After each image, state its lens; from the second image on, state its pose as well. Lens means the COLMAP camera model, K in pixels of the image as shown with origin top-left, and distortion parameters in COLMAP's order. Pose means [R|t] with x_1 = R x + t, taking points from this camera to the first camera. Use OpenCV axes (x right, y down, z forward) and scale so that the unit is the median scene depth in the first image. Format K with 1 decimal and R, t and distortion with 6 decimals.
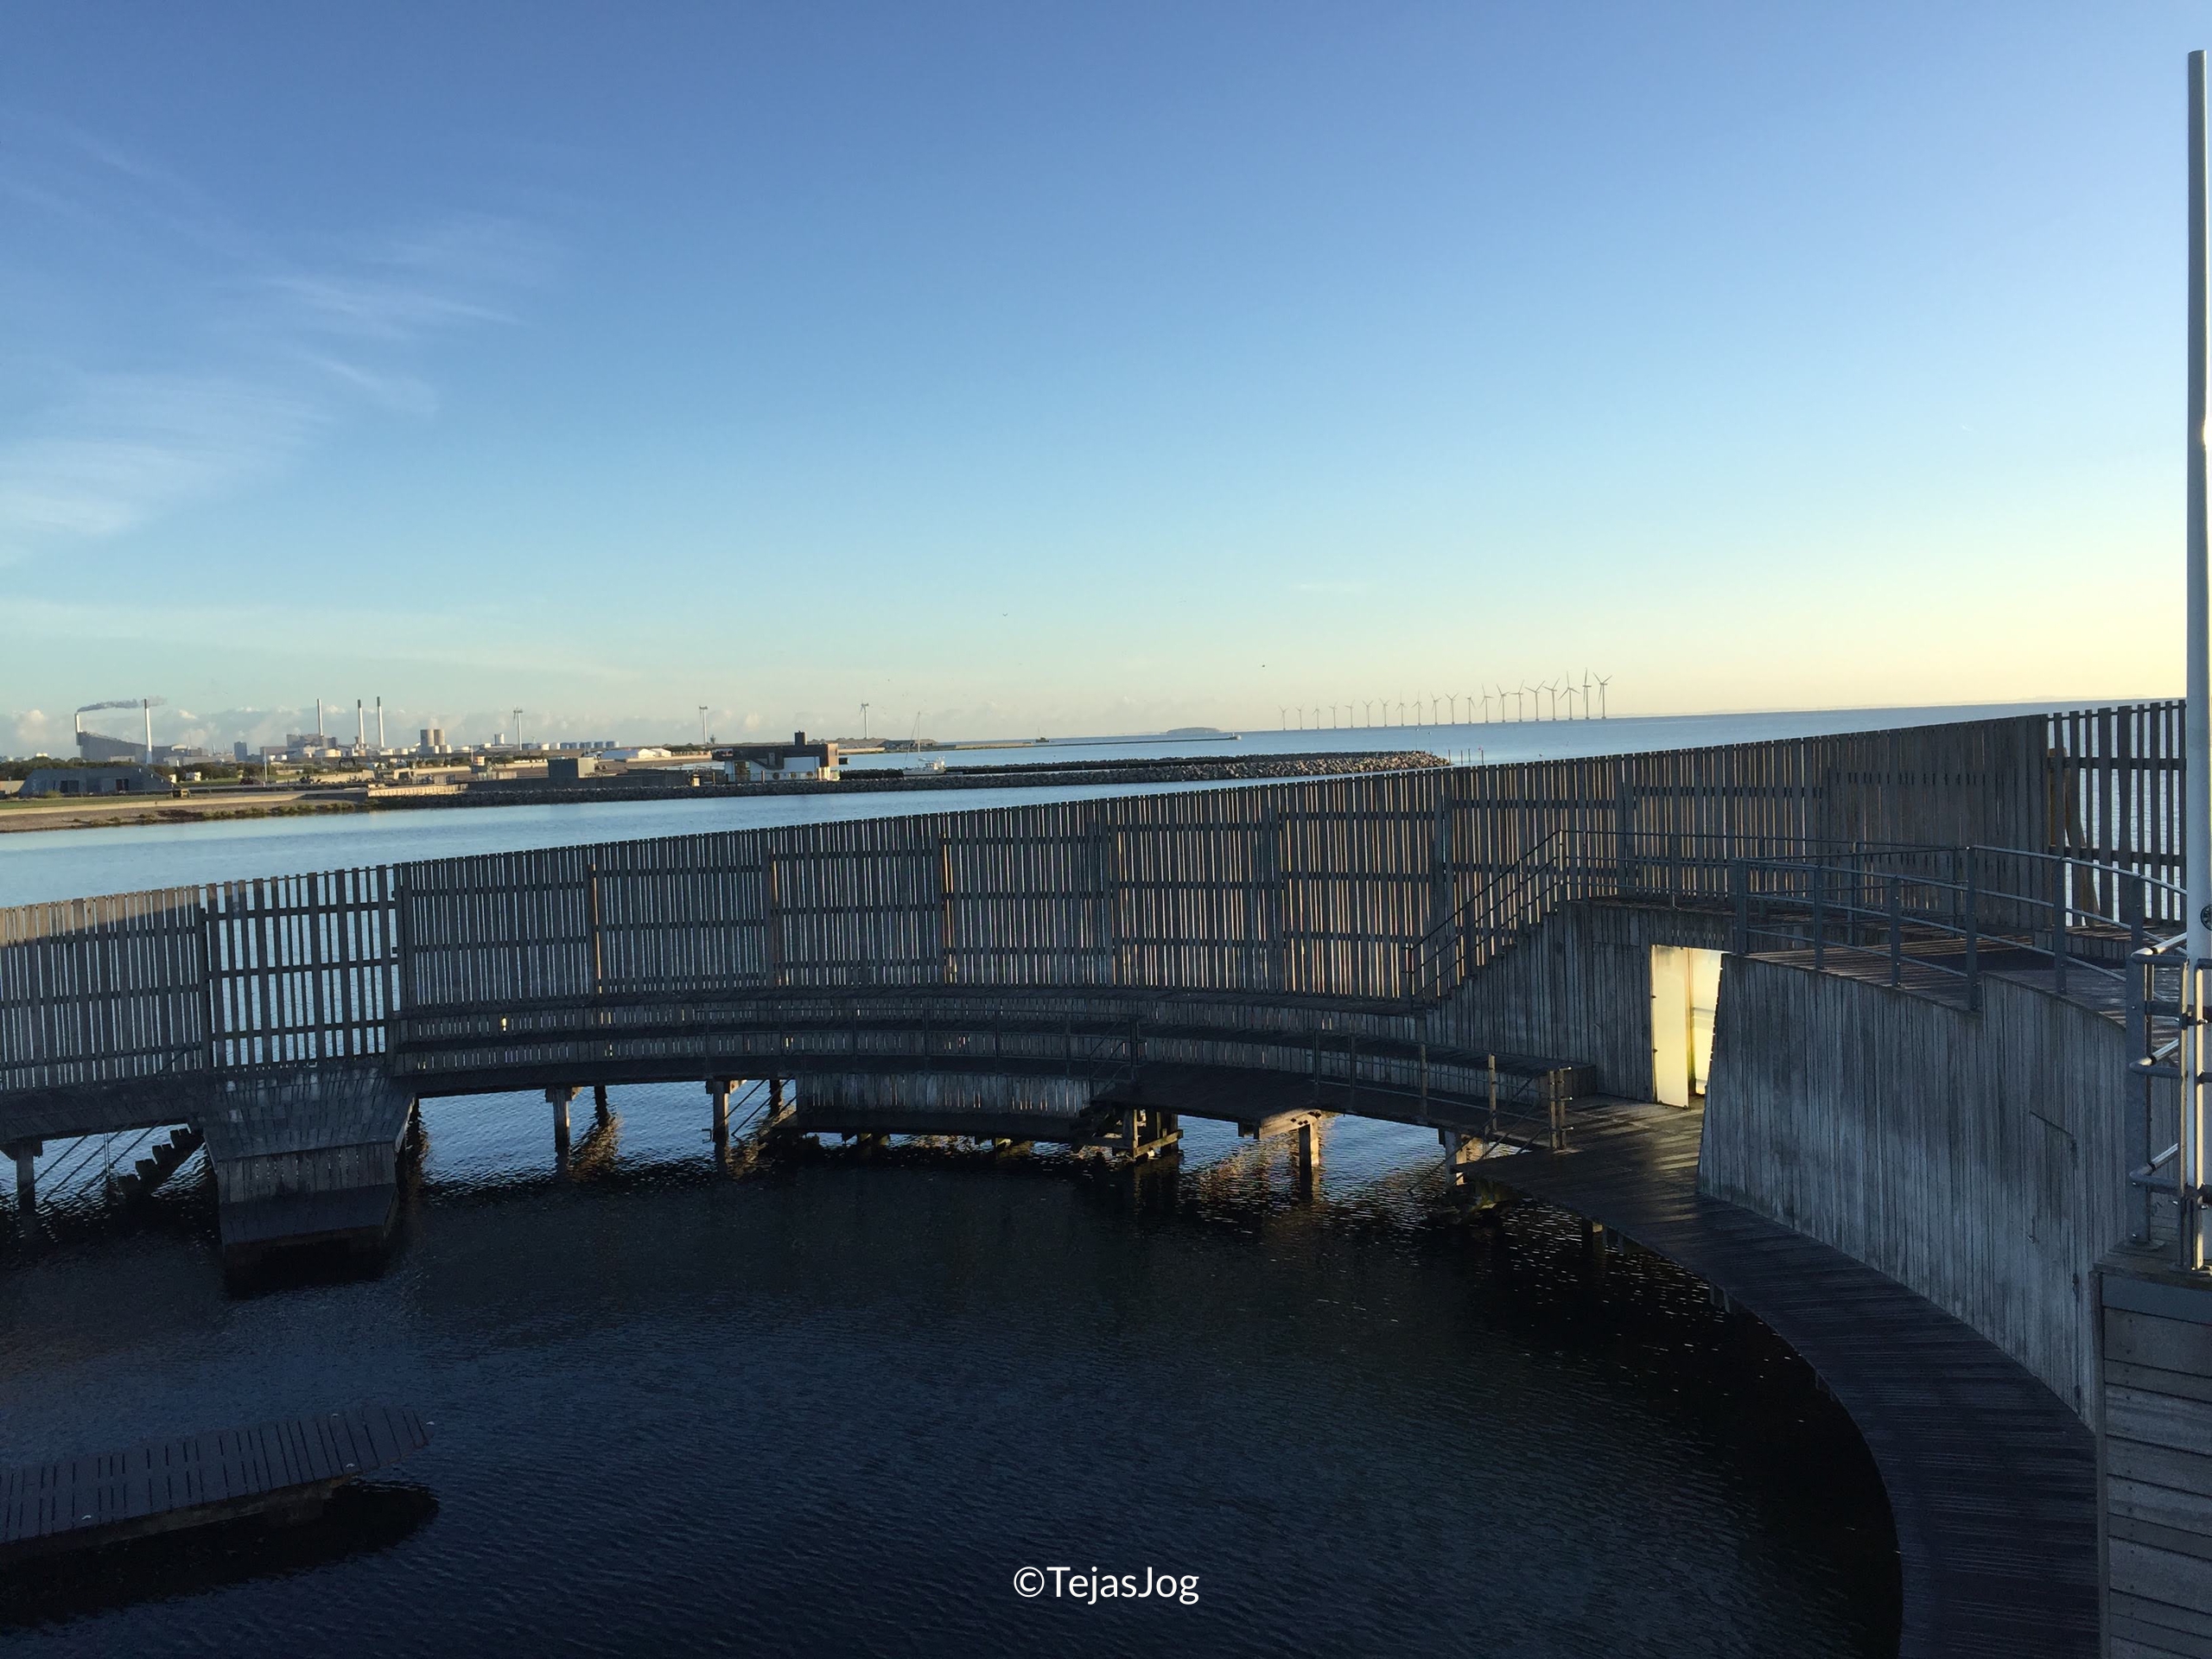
lens RADIAL K [[1883.2, 0, 1102.2], [0, 1883.2, 816.7], [0, 0, 1]] dist [0.081109, -0.099897]
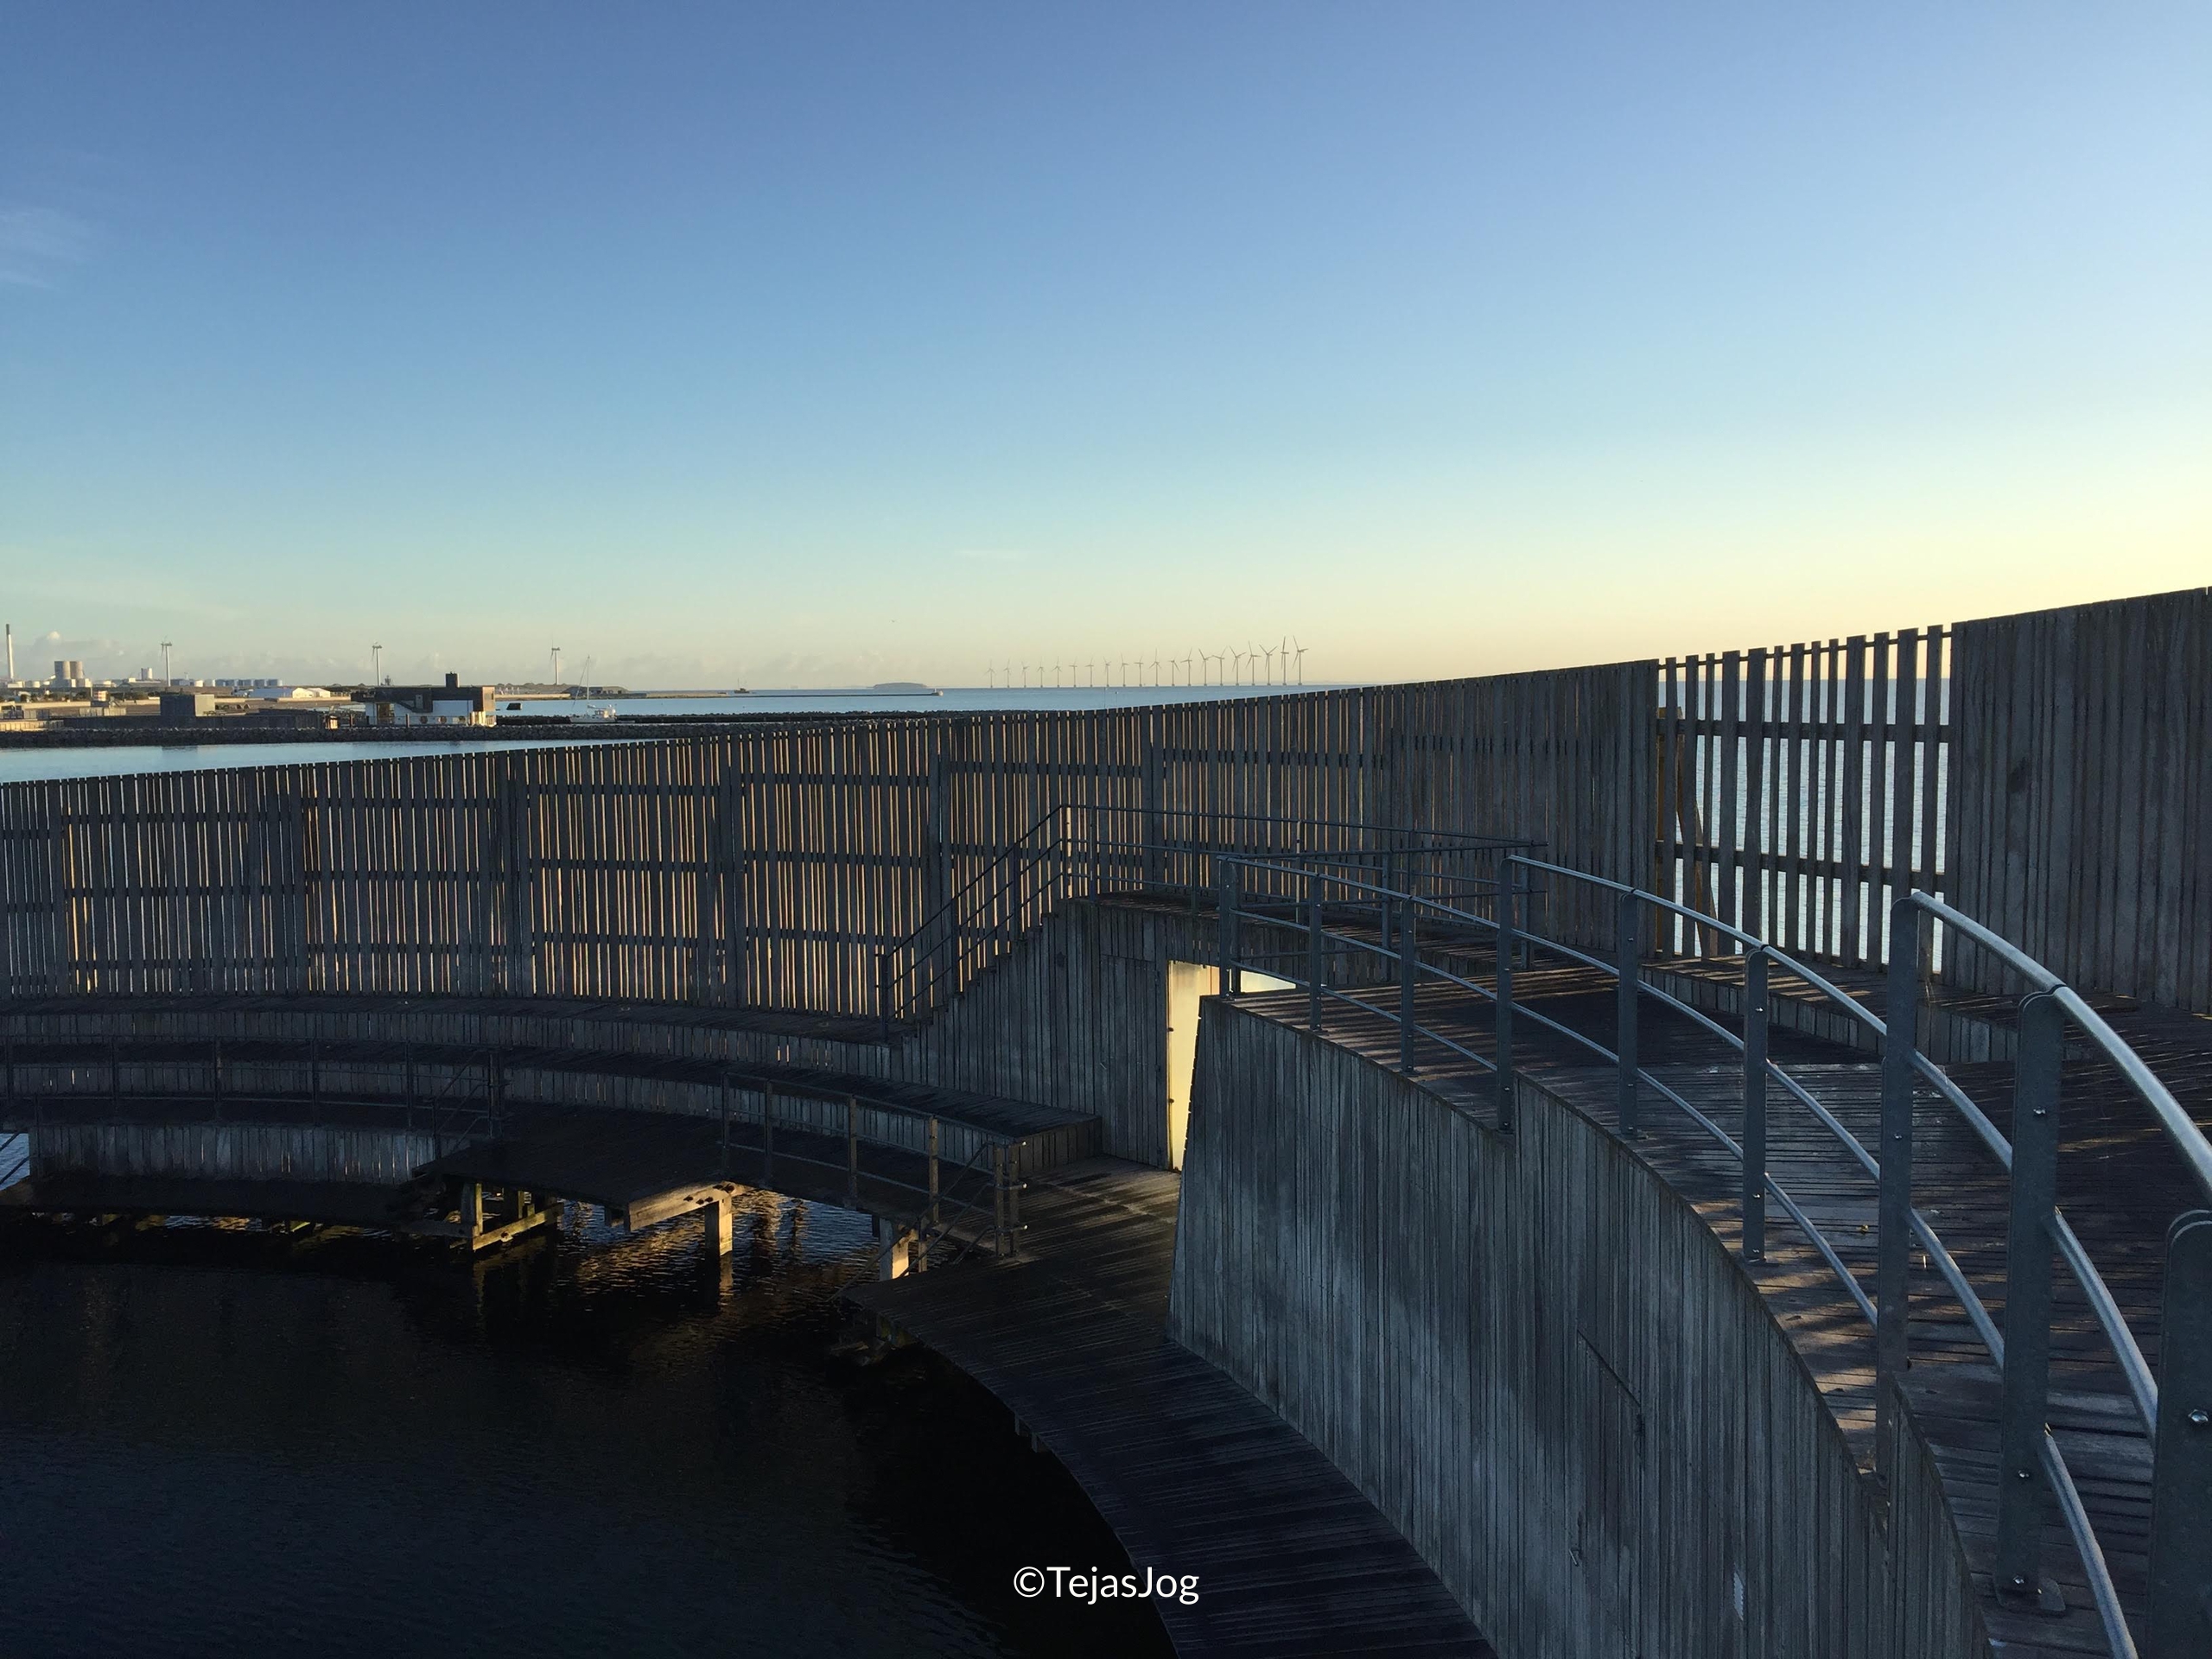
lens RADIAL K [[1883.2, 0, 1102.2], [0, 1883.2, 816.7], [0, 0, 1]] dist [0.081109, -0.099897]
pose [[0.987736, 0.015815, 0.155328, 0.137887], [-0.019372, 0.999583, 0.021413, -0.004302], [-0.154924, -0.024160, 0.987631, 0.251987]]
